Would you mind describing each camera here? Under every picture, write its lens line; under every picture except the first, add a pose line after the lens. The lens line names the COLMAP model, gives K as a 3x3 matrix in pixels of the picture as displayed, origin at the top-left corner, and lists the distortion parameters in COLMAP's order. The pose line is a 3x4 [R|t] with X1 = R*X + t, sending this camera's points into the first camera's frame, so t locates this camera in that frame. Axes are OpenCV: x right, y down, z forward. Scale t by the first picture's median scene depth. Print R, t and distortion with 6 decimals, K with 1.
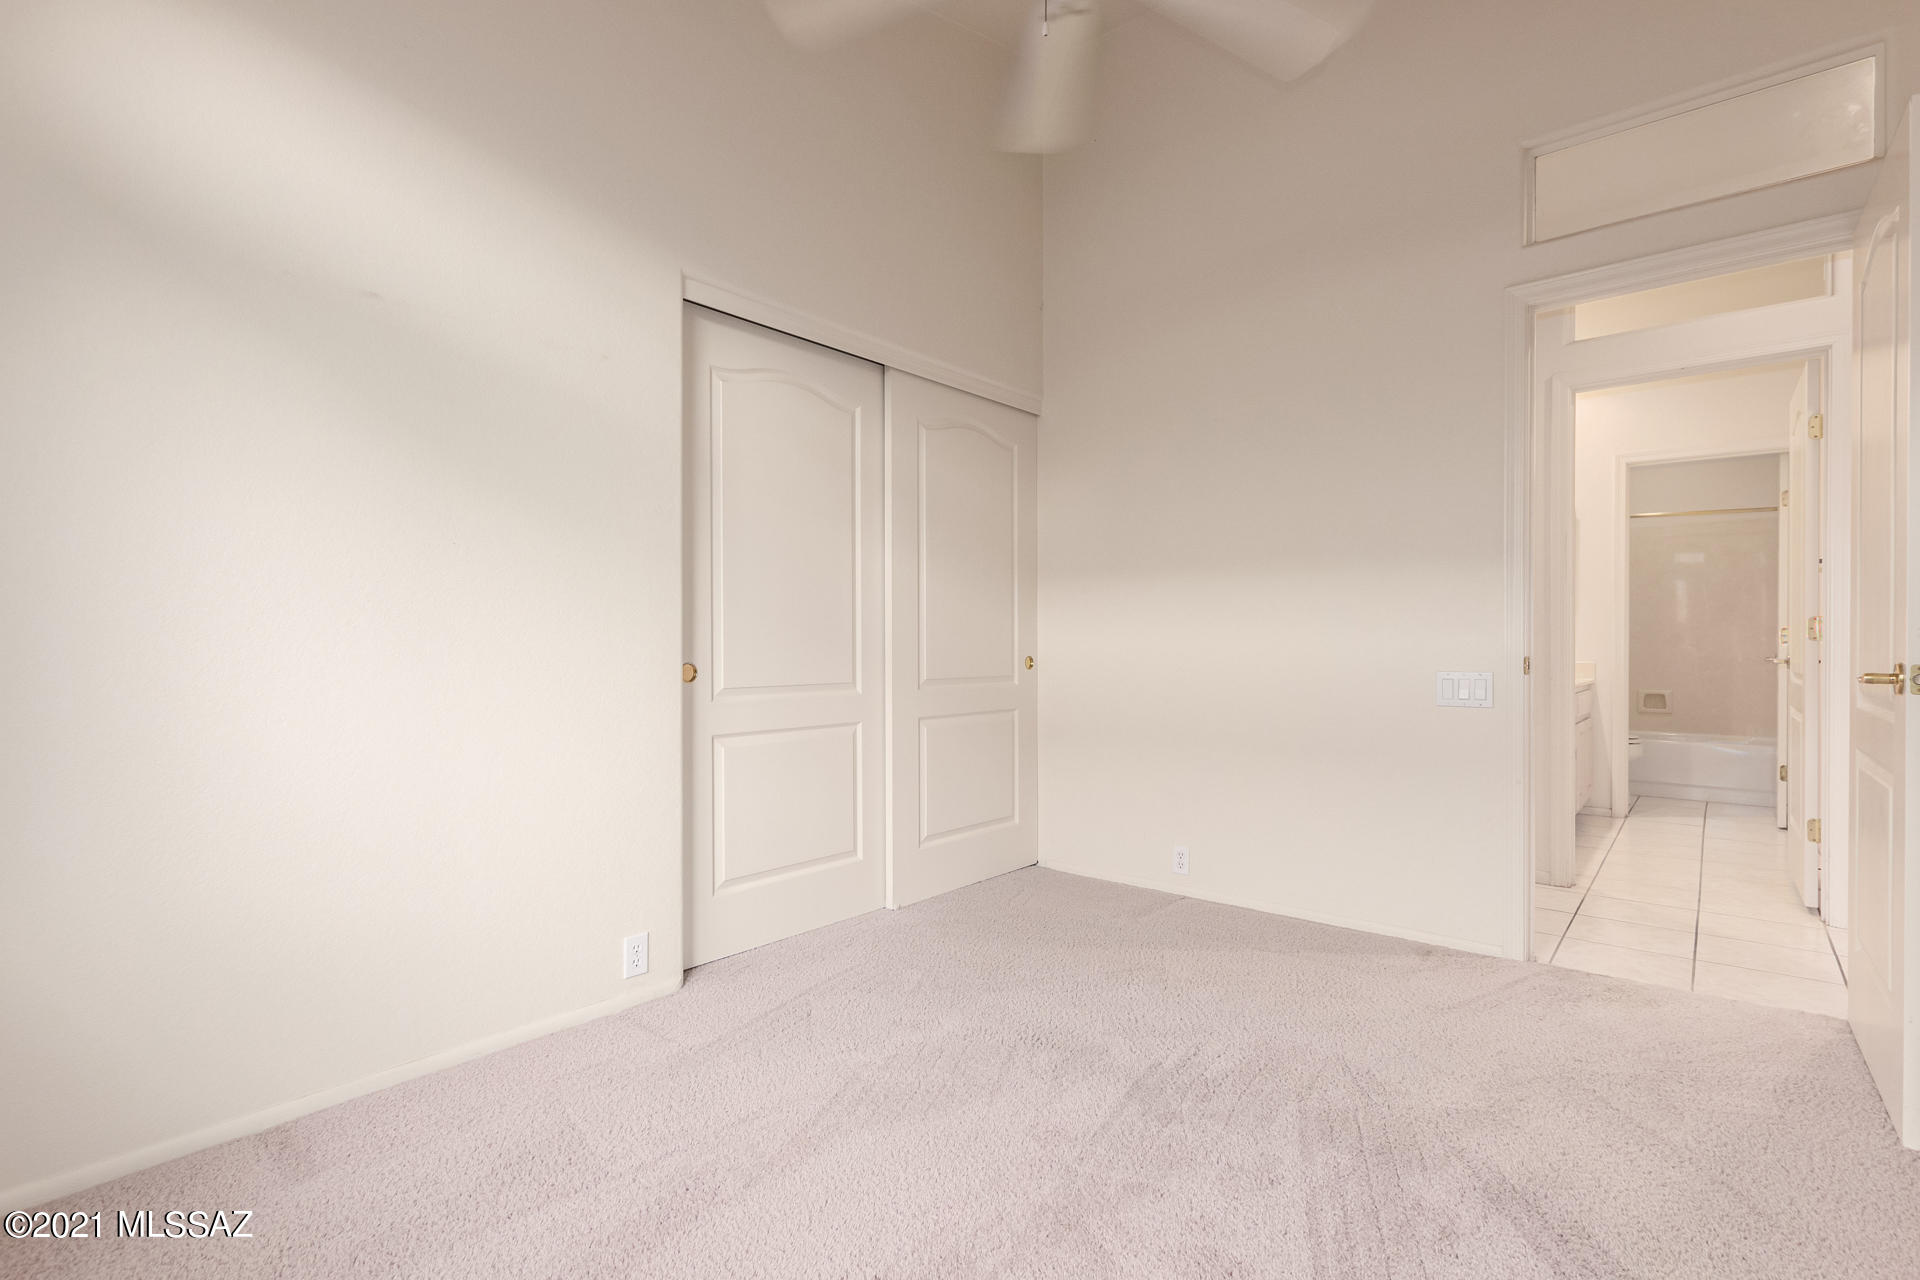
lens RADIAL K [[896.3, 0, 959.6], [0, 896.3, 651.4], [0, 0, 1]] dist [-0.001154, -0.000308]
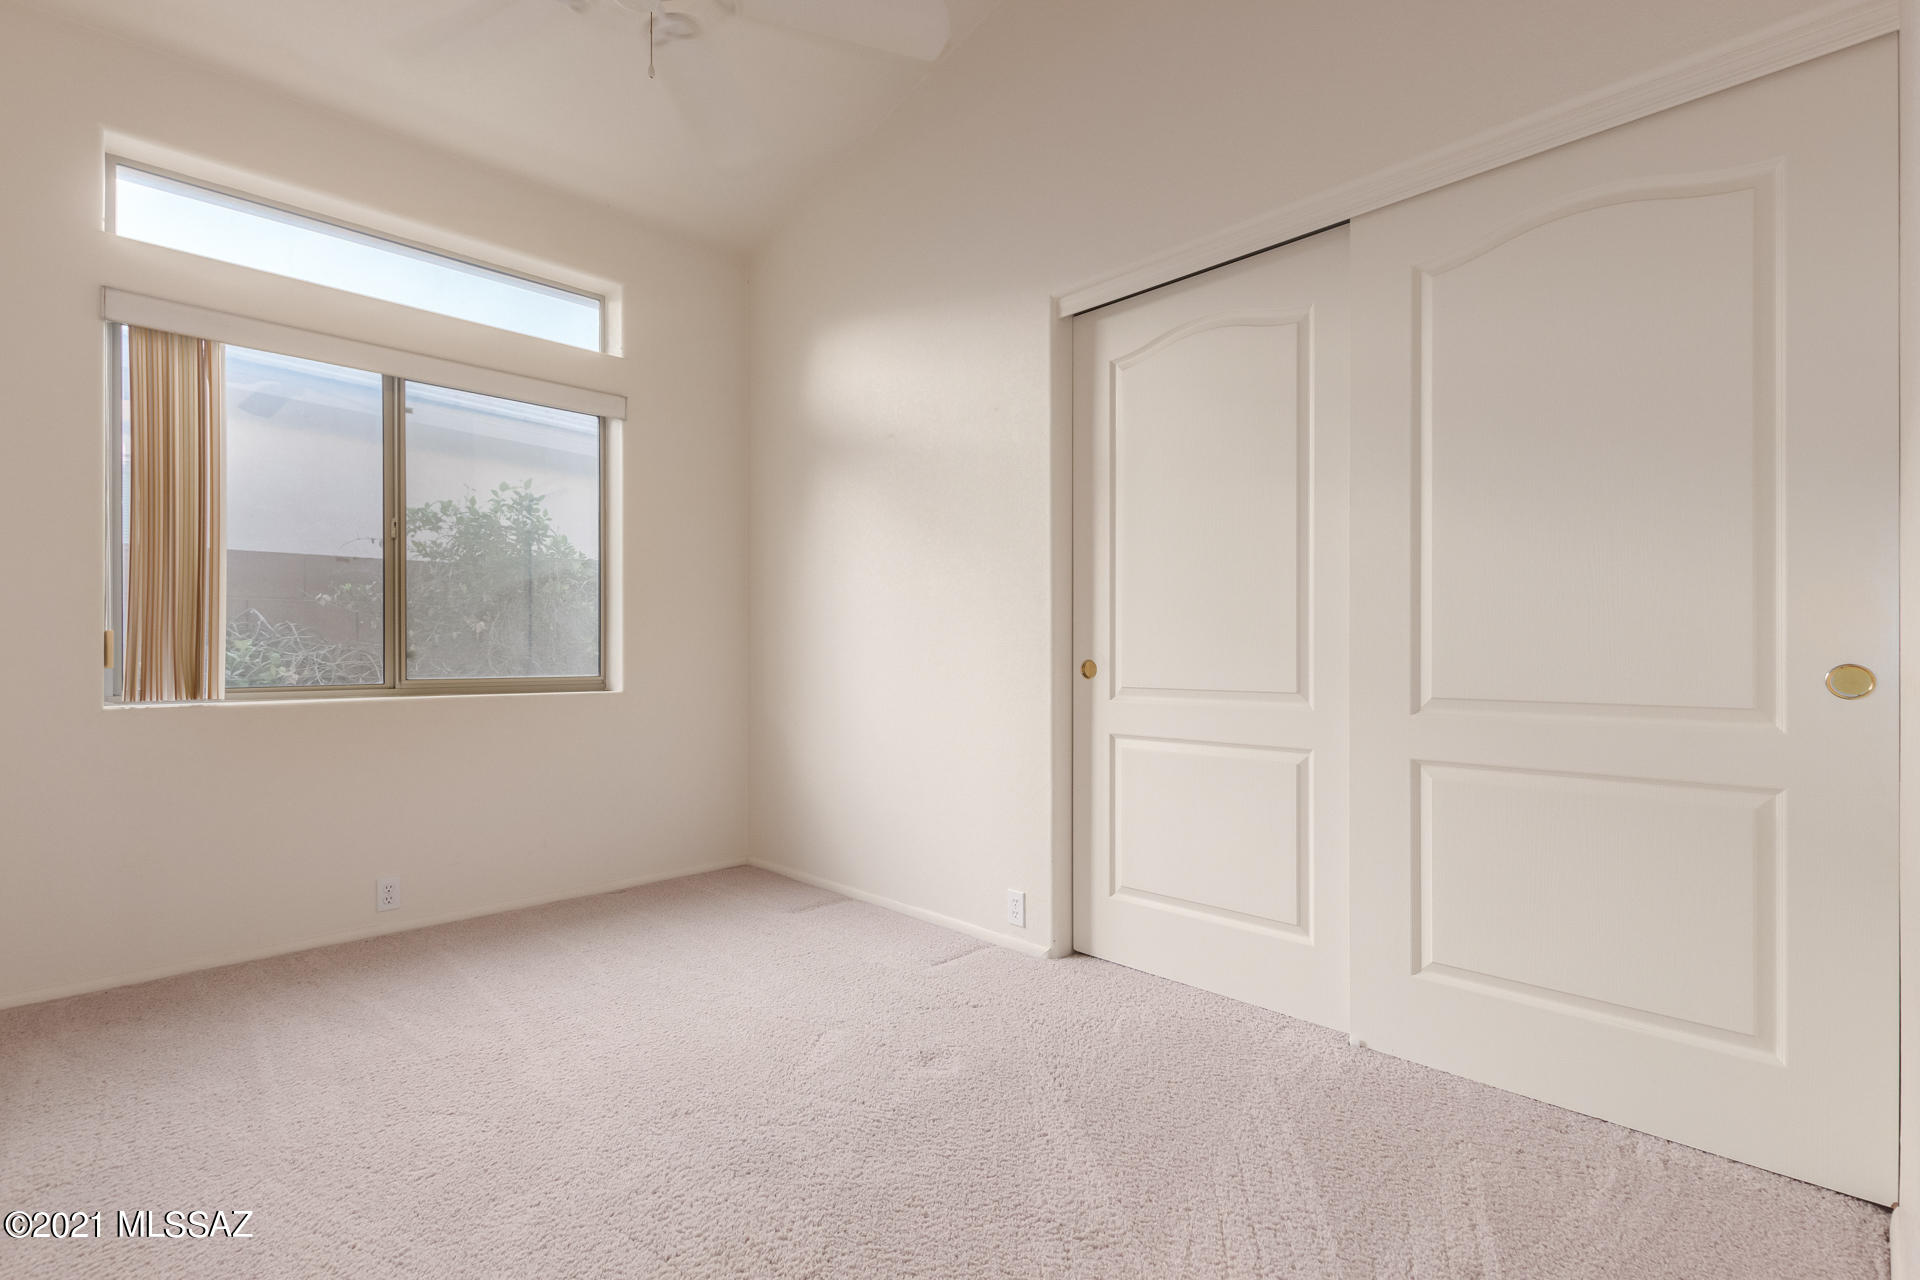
lens RADIAL K [[896.3, 0, 959.6], [0, 896.3, 651.4], [0, 0, 1]] dist [-0.001154, -0.000308]
pose [[-0.094055, 0.003242, -0.995562, 0.692622], [-0.002864, 0.999990, 0.003527, -0.000785], [0.995563, 0.003183, -0.094045, 0.882763]]
